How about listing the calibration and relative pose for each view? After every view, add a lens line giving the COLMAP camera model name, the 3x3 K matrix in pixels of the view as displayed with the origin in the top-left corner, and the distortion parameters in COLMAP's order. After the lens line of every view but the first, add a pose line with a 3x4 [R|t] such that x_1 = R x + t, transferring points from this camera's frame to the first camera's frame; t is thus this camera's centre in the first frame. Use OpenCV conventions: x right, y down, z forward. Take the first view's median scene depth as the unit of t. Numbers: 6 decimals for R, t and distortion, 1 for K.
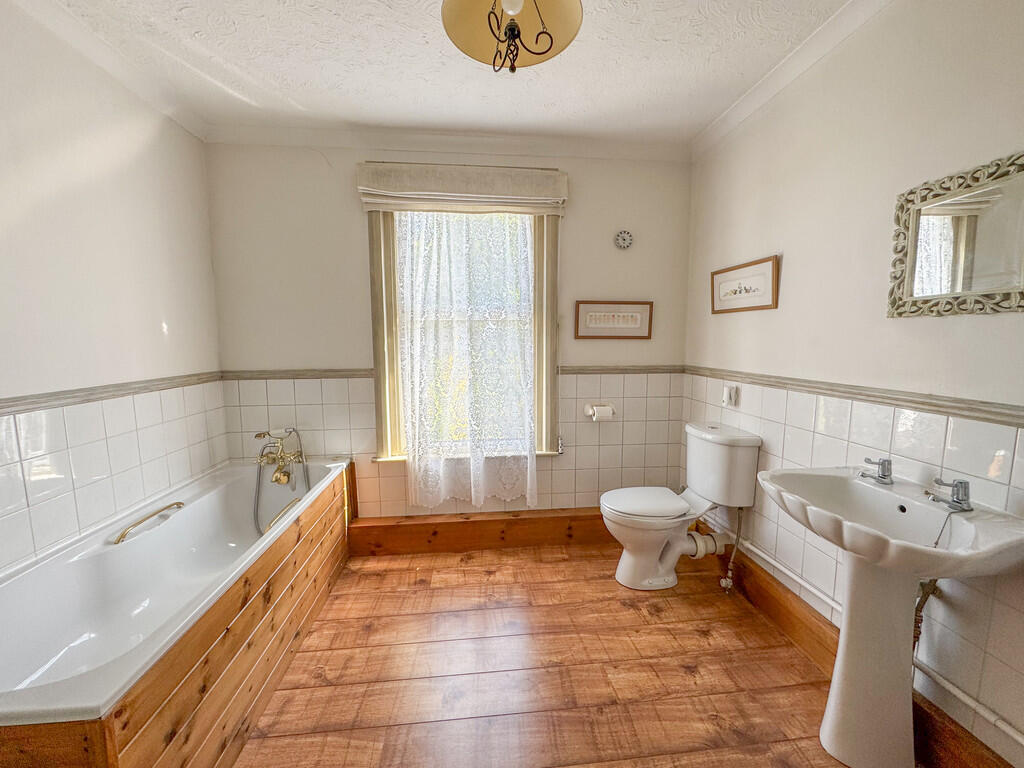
lens RADIAL K [[421.2, 0, 511.7], [0, 421.2, 384.2], [0, 0, 1]] dist [-0.001295, -0.000112]
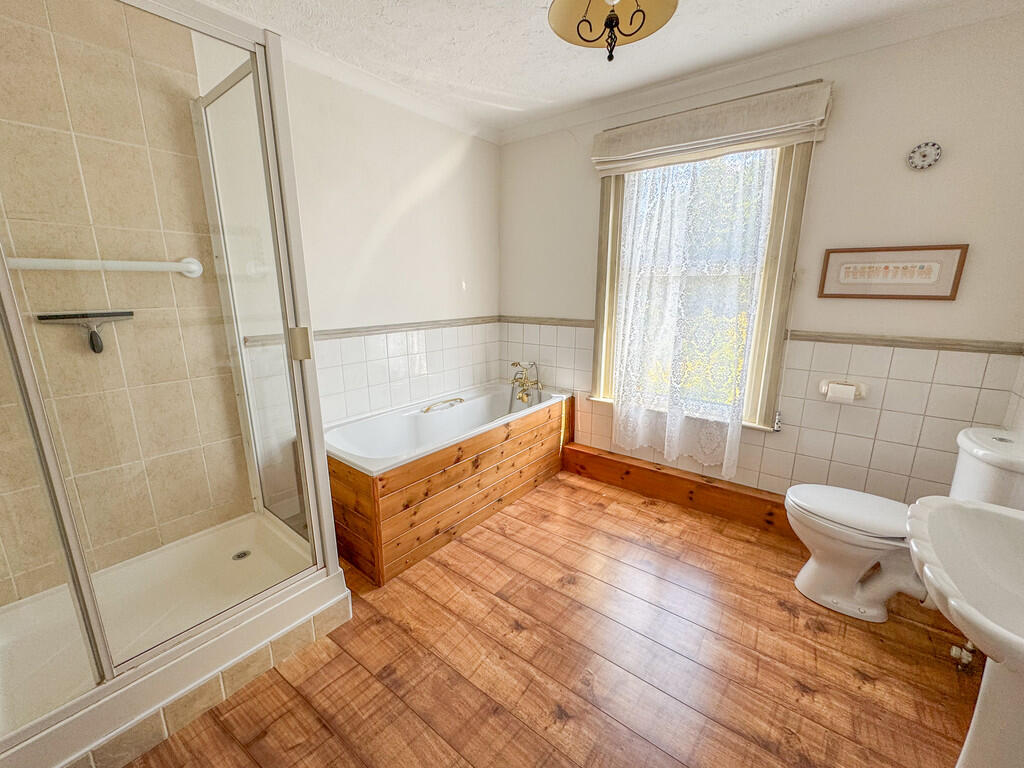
lens RADIAL K [[421.2, 0, 493.8], [0, 421.2, 386.4], [0, 0, 1]] dist [-0.001295, -0.000112]
pose [[0.707906, 0.166926, -0.686298, 0.316522], [-0.078822, 0.984272, 0.158098, -0.019774], [0.701895, -0.057823, 0.709930, -0.026995]]
